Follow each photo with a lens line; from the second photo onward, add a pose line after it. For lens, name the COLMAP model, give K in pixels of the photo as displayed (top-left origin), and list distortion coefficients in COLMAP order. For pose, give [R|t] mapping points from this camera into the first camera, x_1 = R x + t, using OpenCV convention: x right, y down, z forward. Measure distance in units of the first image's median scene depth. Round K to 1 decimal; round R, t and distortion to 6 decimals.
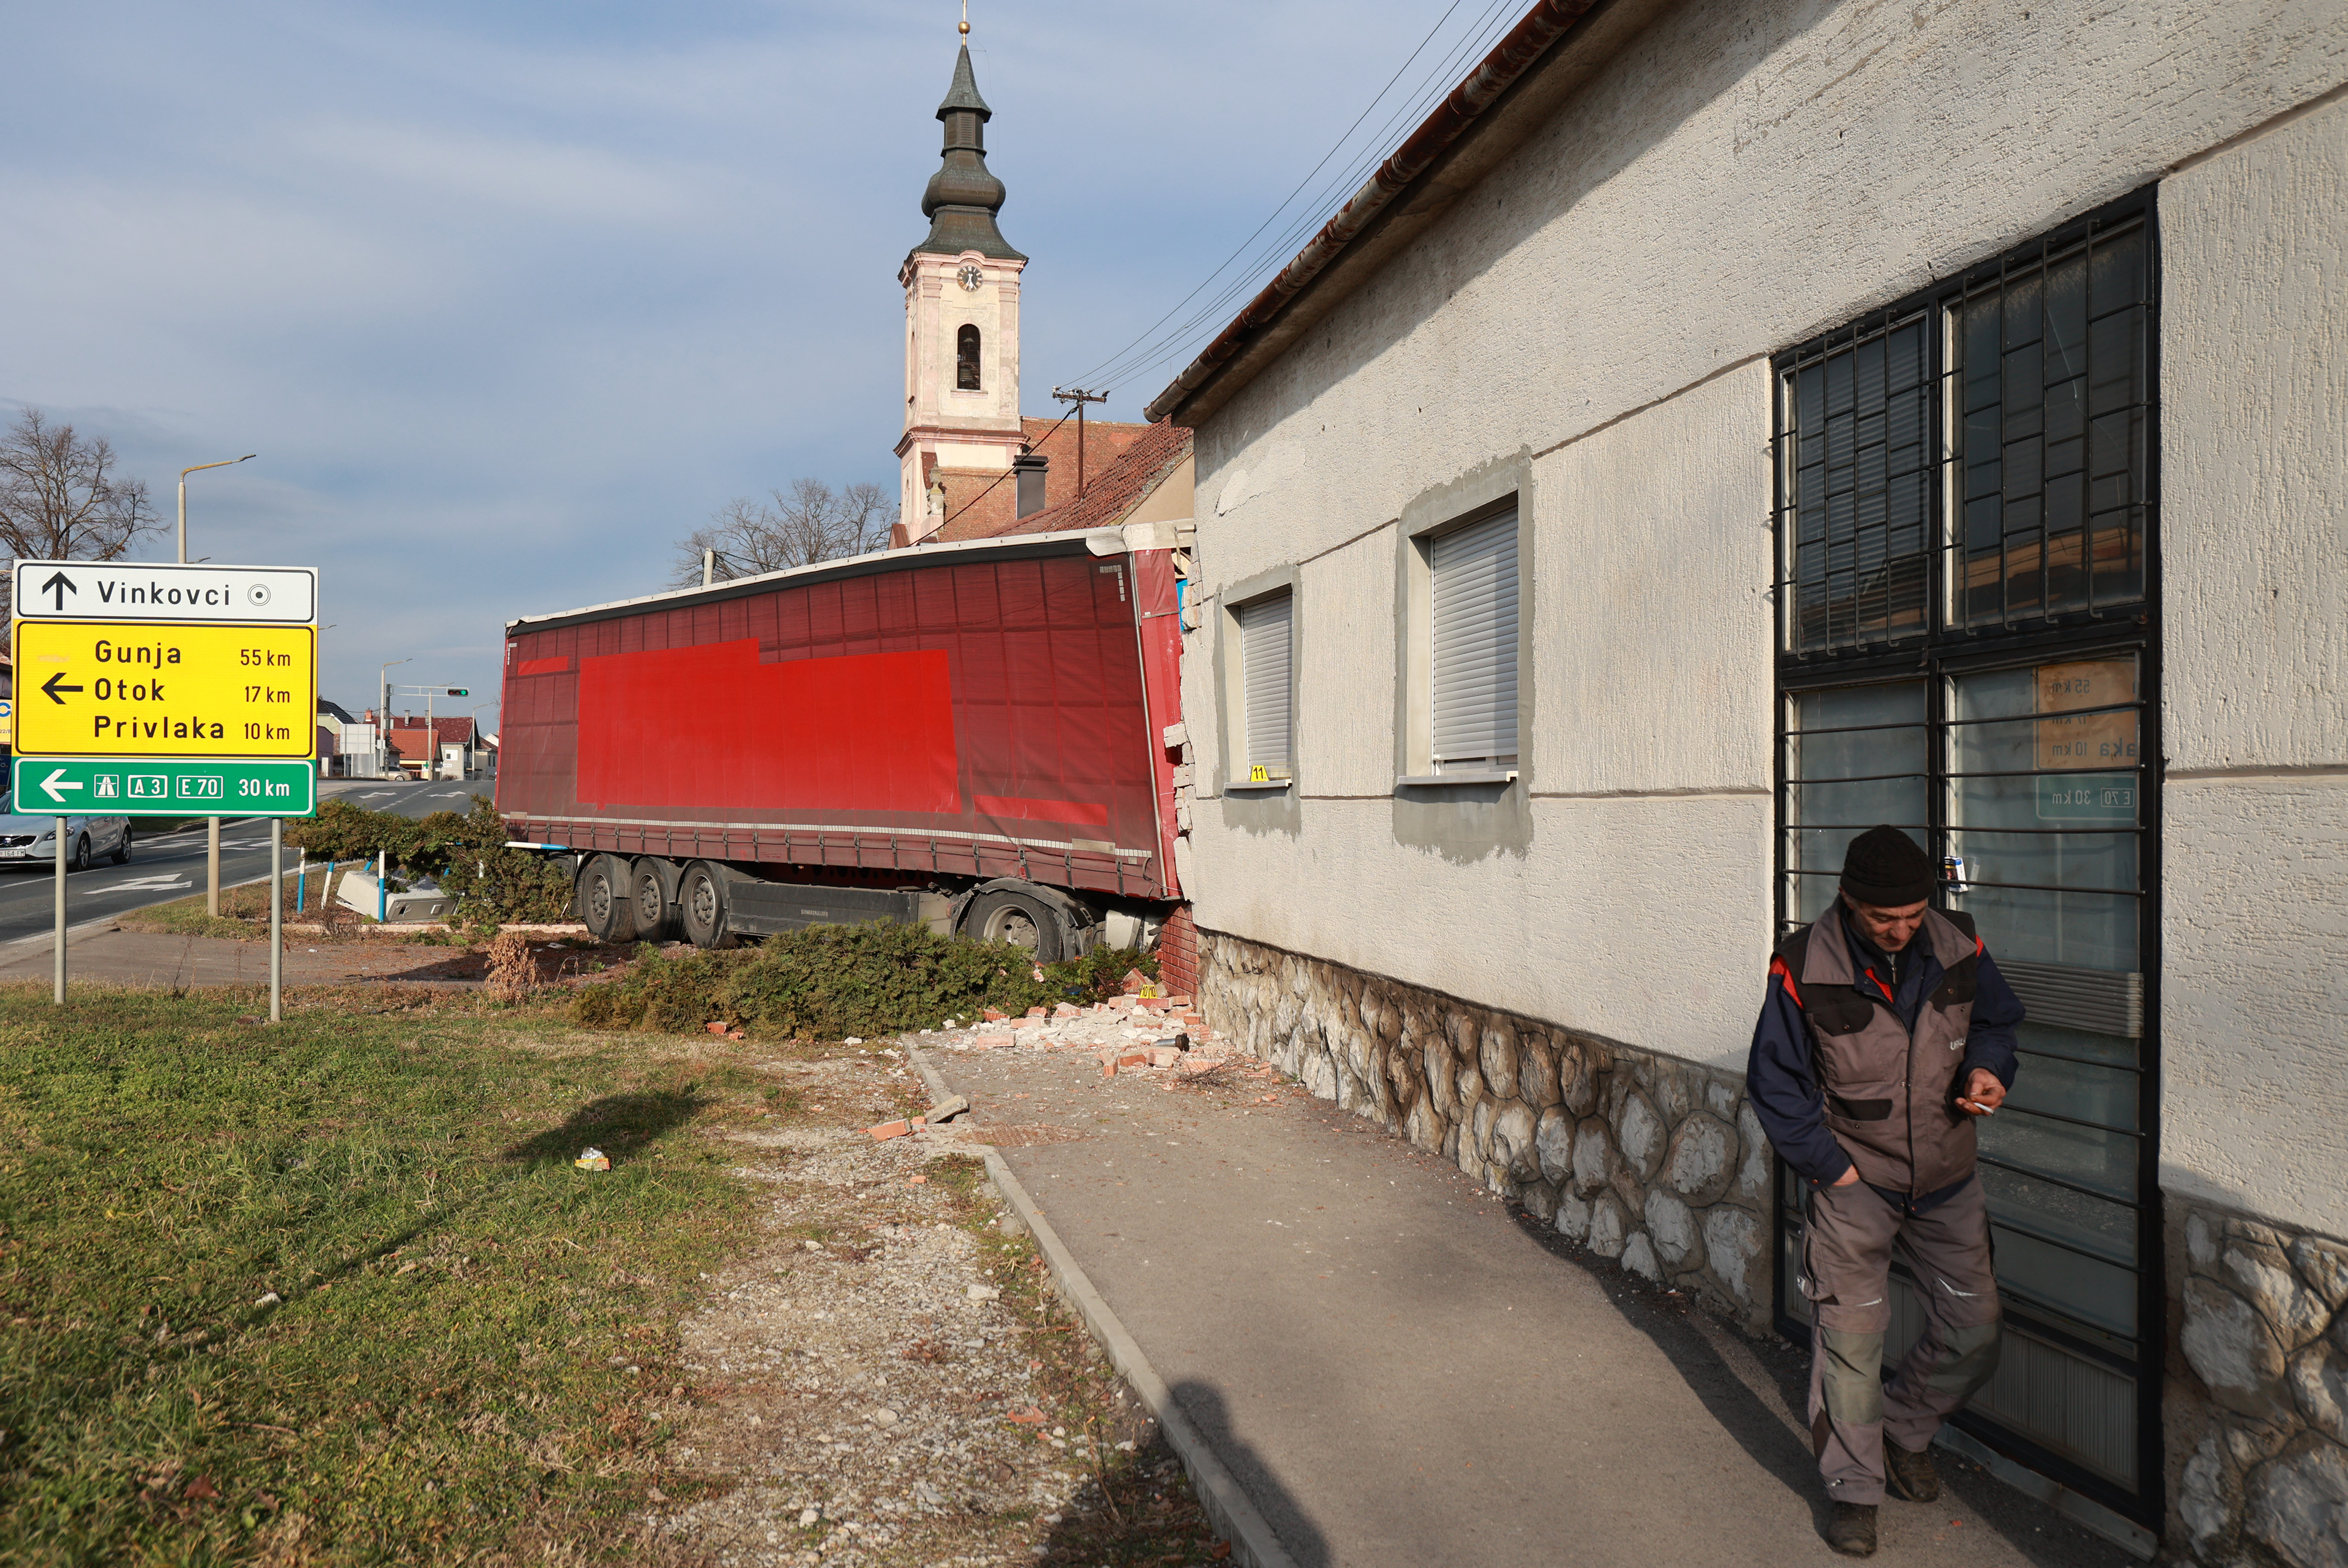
lens RADIAL K [[2068.4, 0, 1174.0], [0, 2068.4, 784.0], [0, 0, 1]] dist [-0.072475, 0.119197]
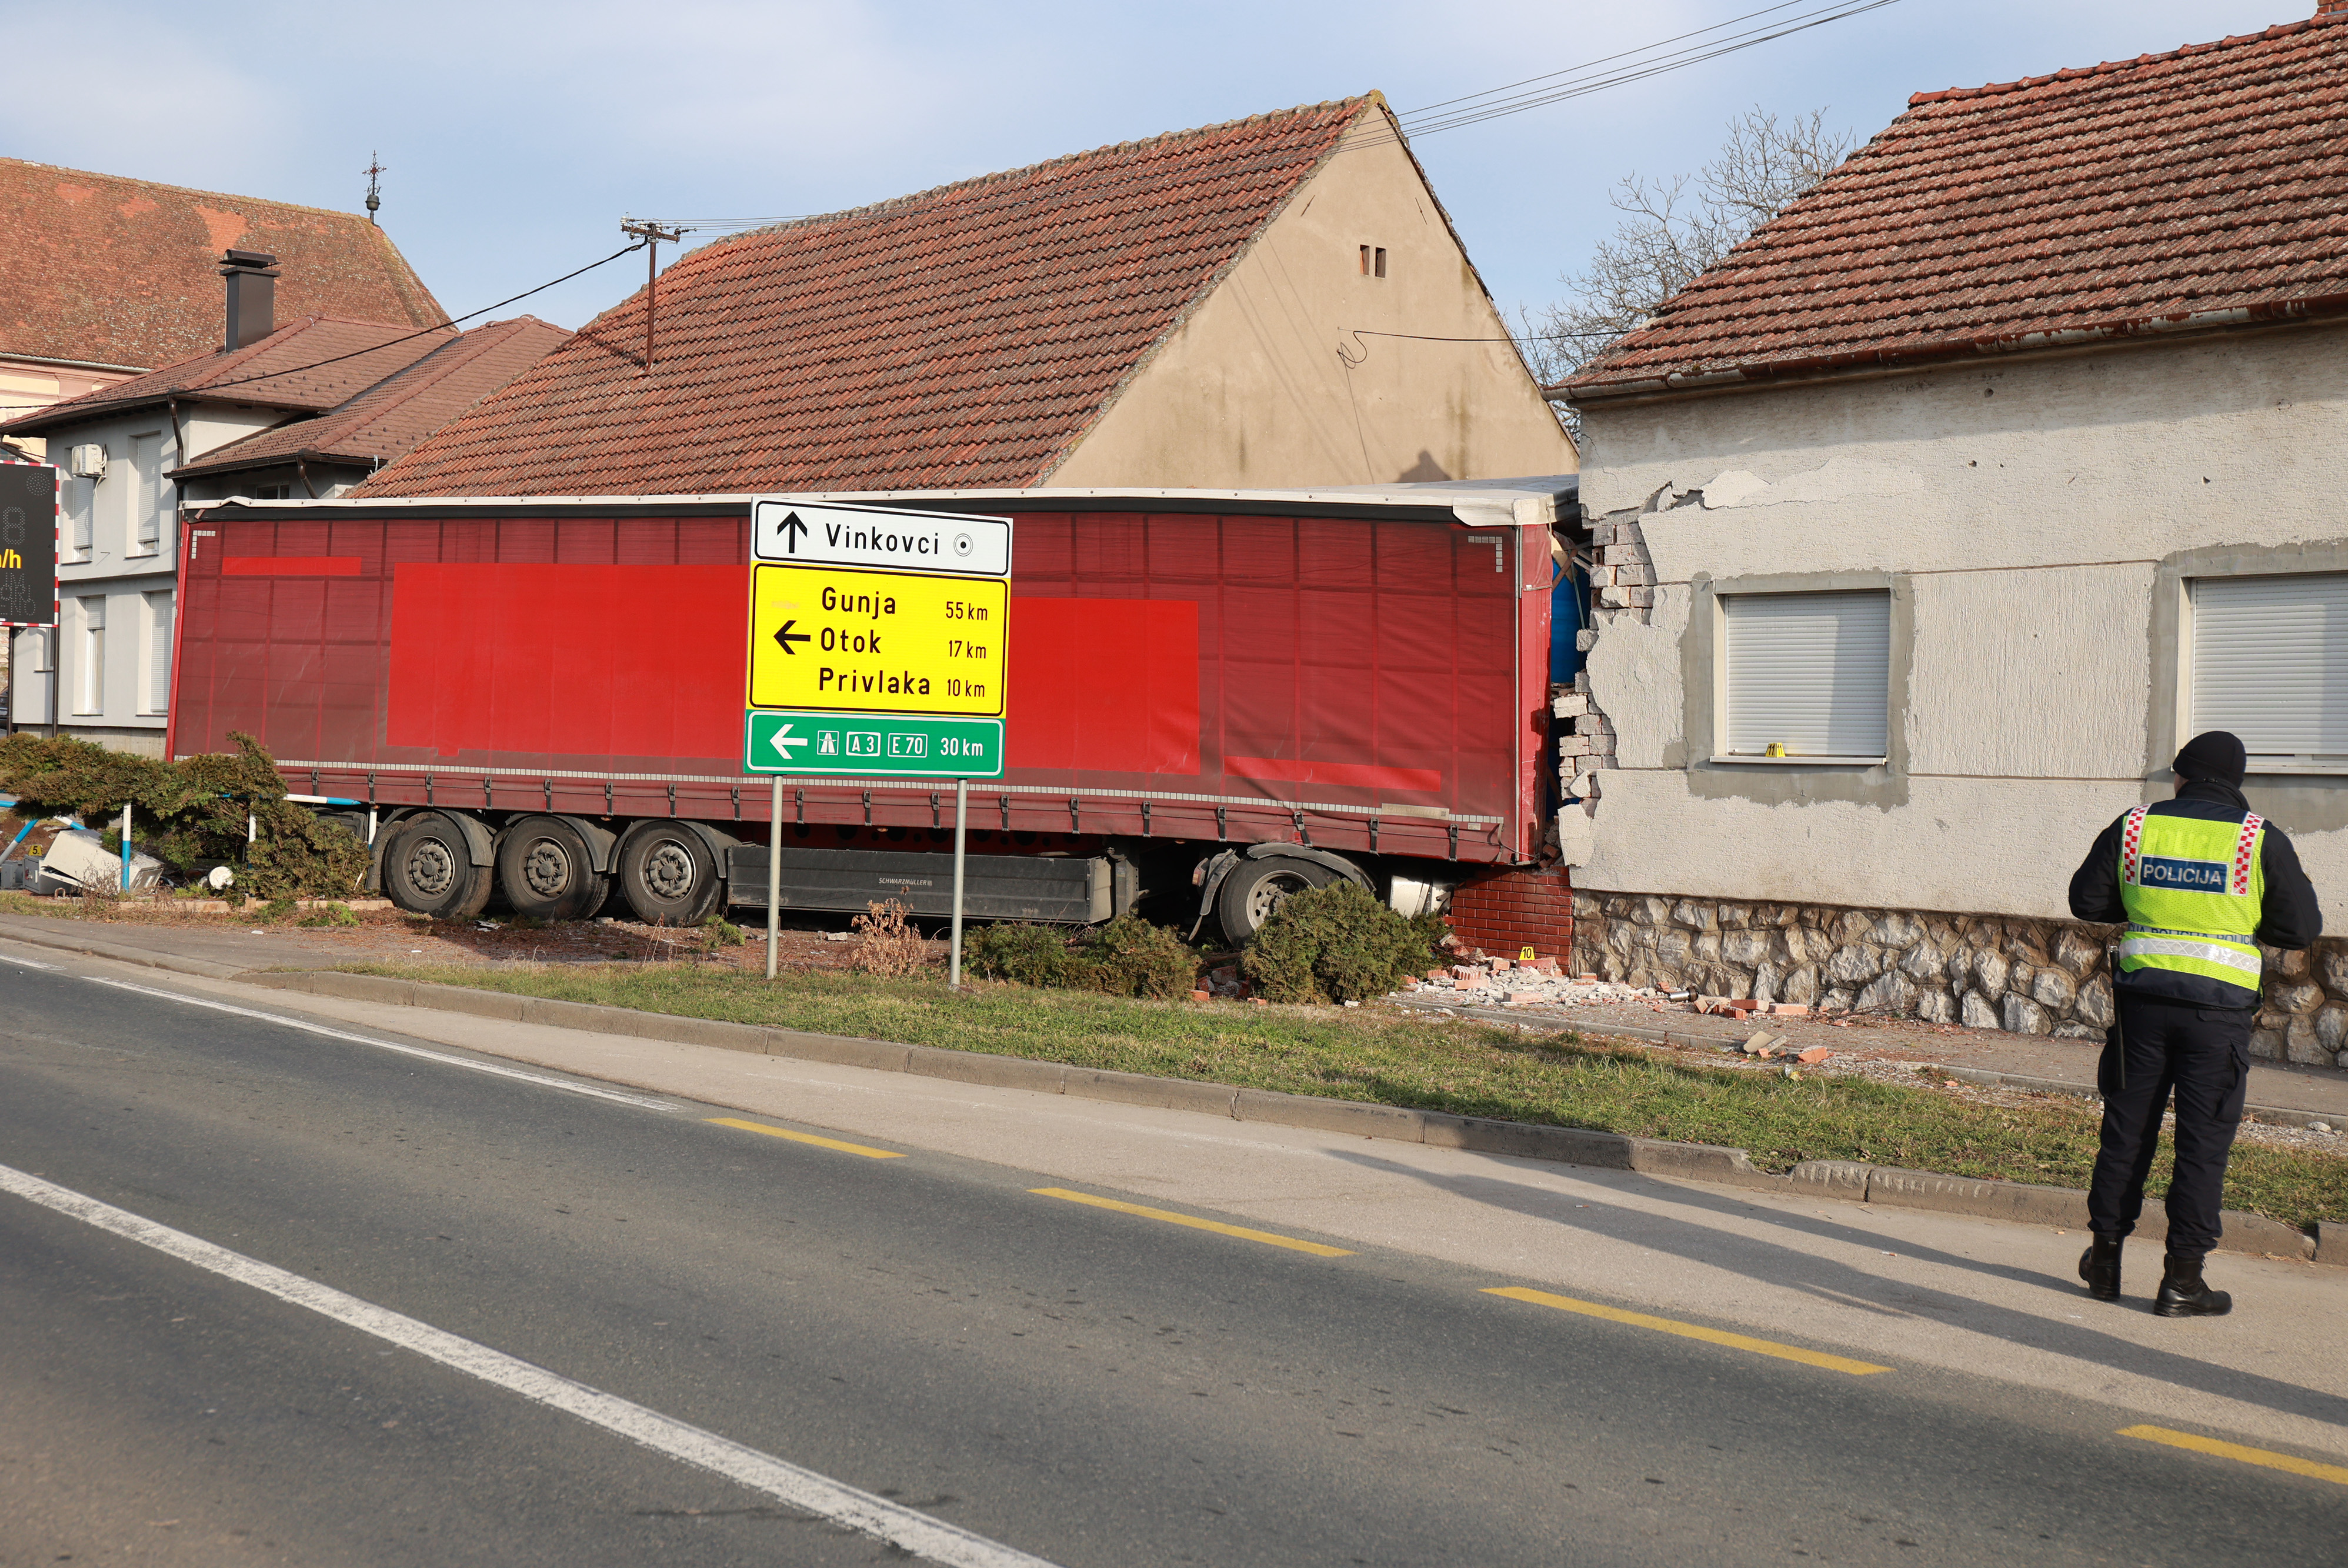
lens RADIAL K [[2967.2, 0, 1182.7], [0, 2967.2, 785.9], [0, 0, 1]] dist [0.007846, 0.167384]
pose [[0.892926, 0.012493, 0.450031, -0.974631], [-0.023890, 0.999521, 0.019654, -0.009697], [-0.449570, -0.028301, 0.892797, -0.284555]]
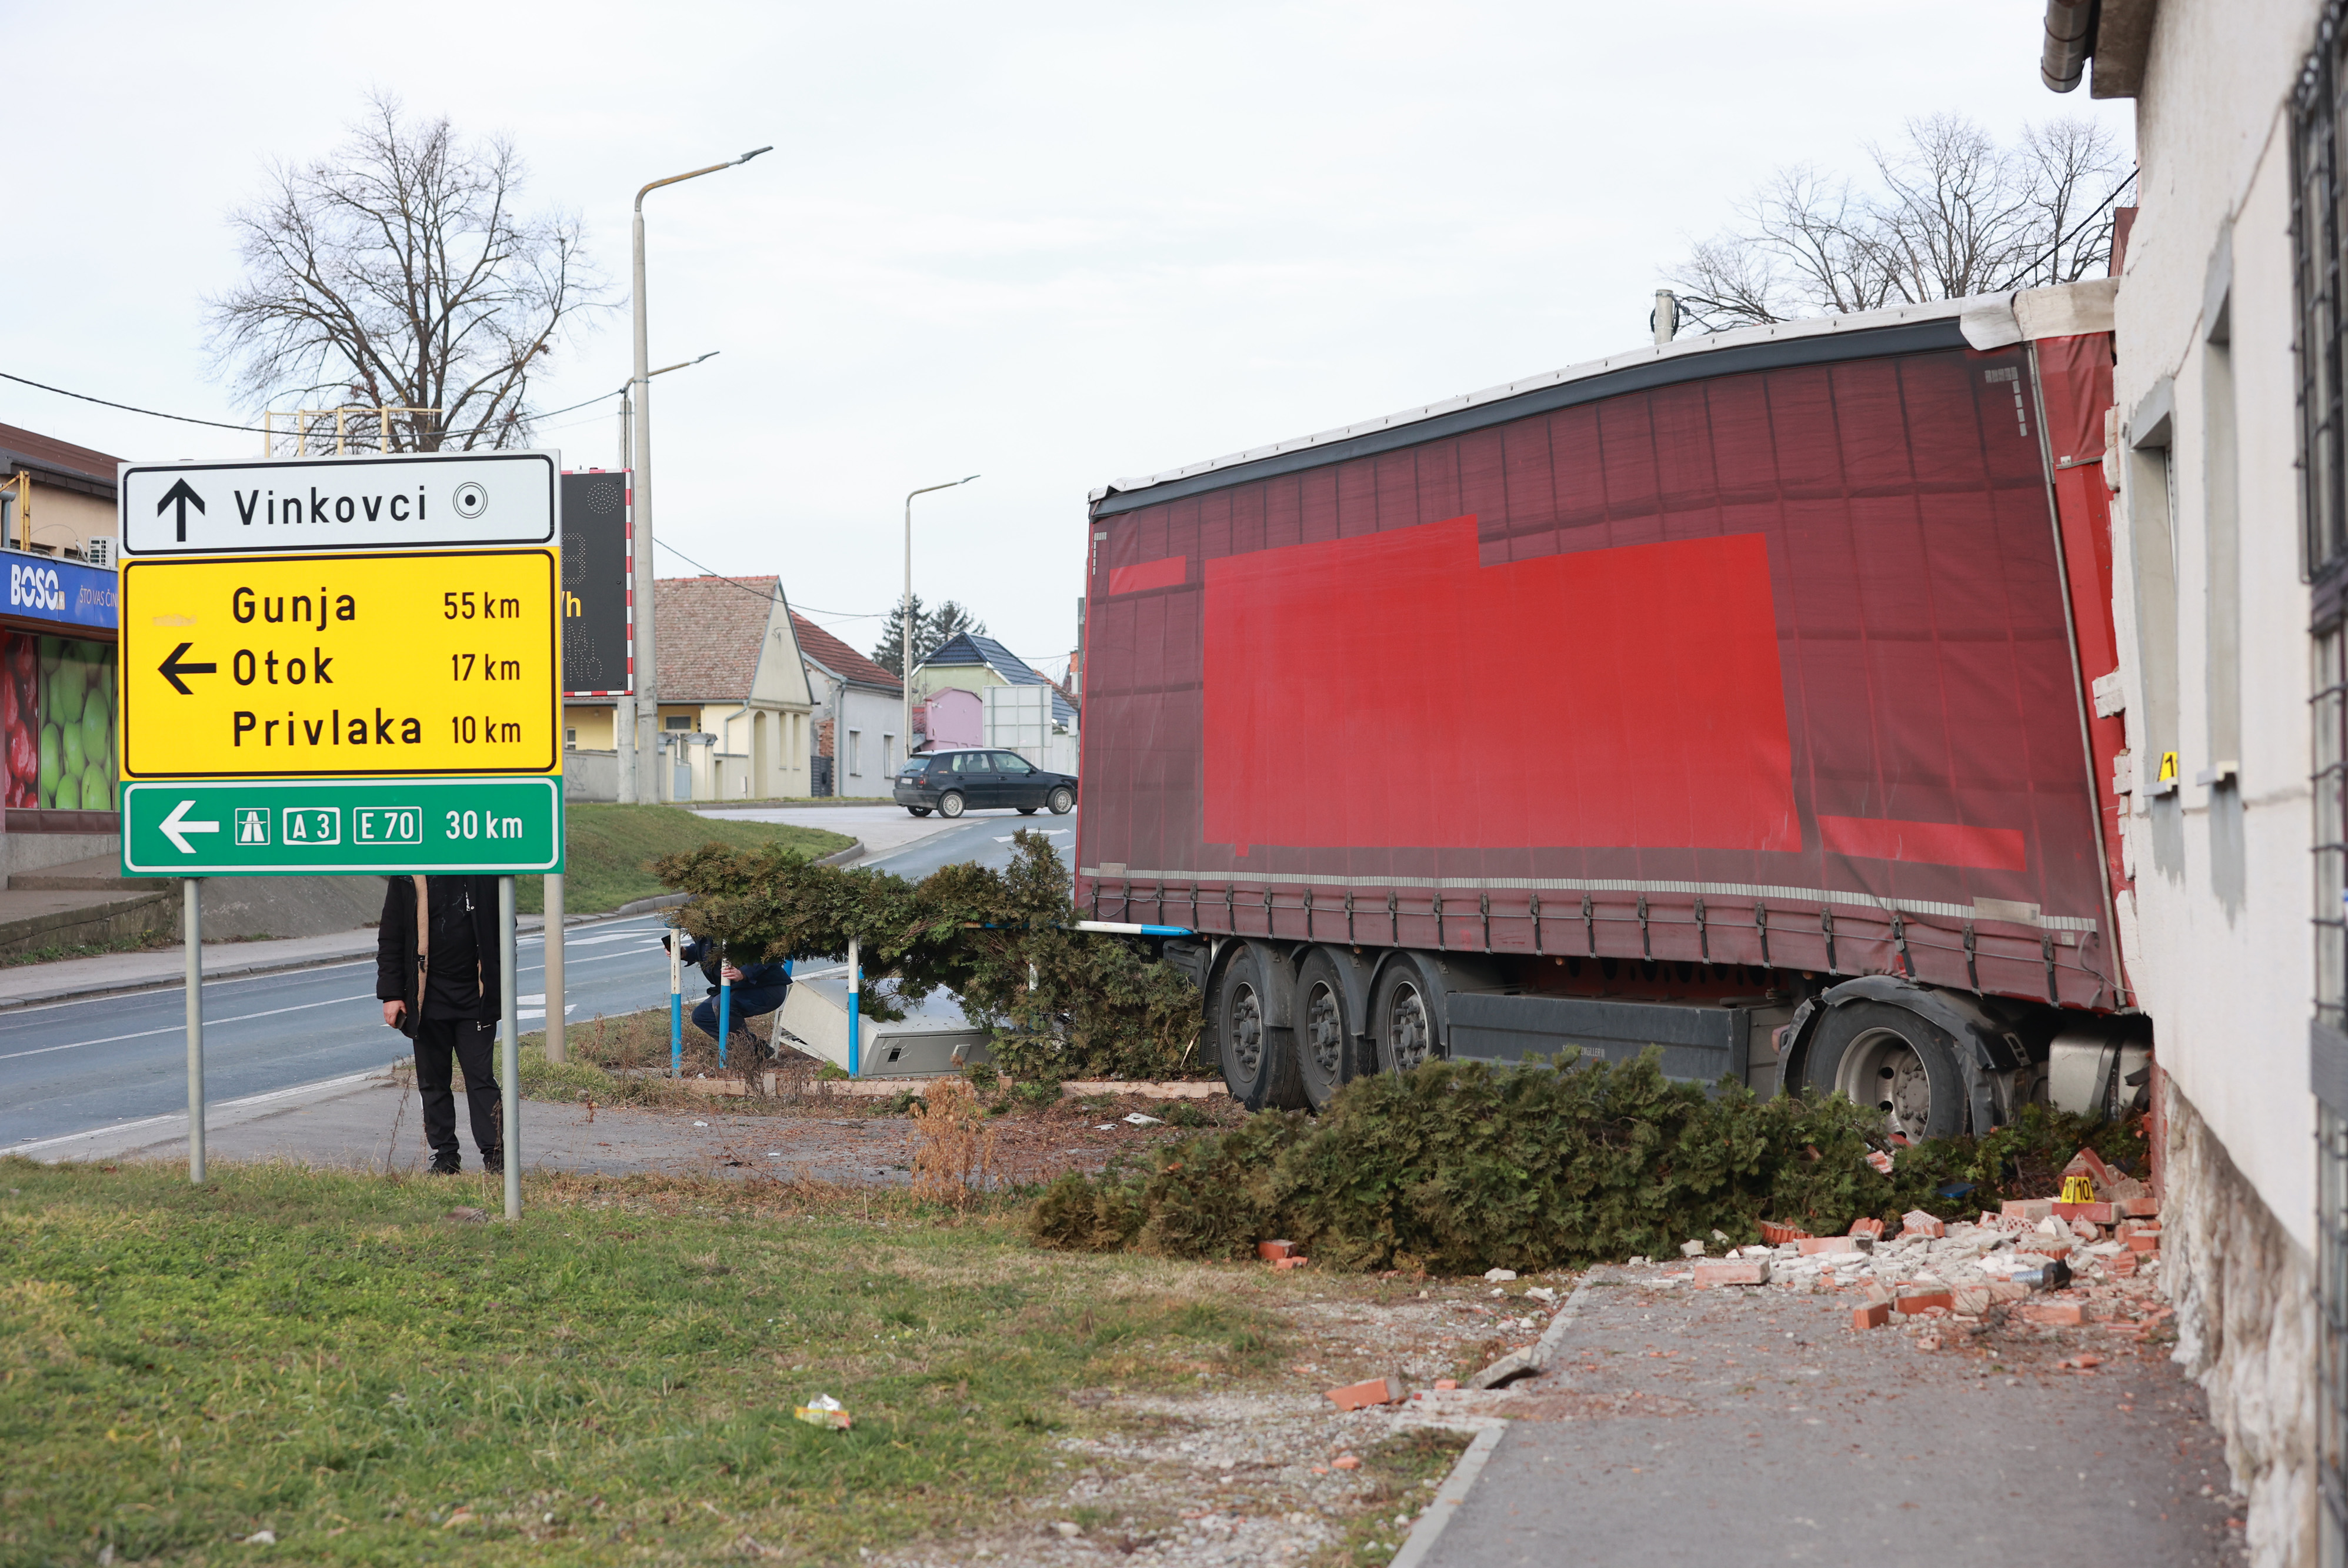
lens RADIAL K [[4844.0, 0, 1166.3], [0, 4844.0, 824.9], [0, 0, 1]] dist [-0.332814, 0.155731]
pose [[0.934643, -0.016358, -0.355211, 0.234698], [0.018667, 0.999821, 0.003074, 0.001239], [0.355097, -0.009504, 0.934781, -0.231086]]
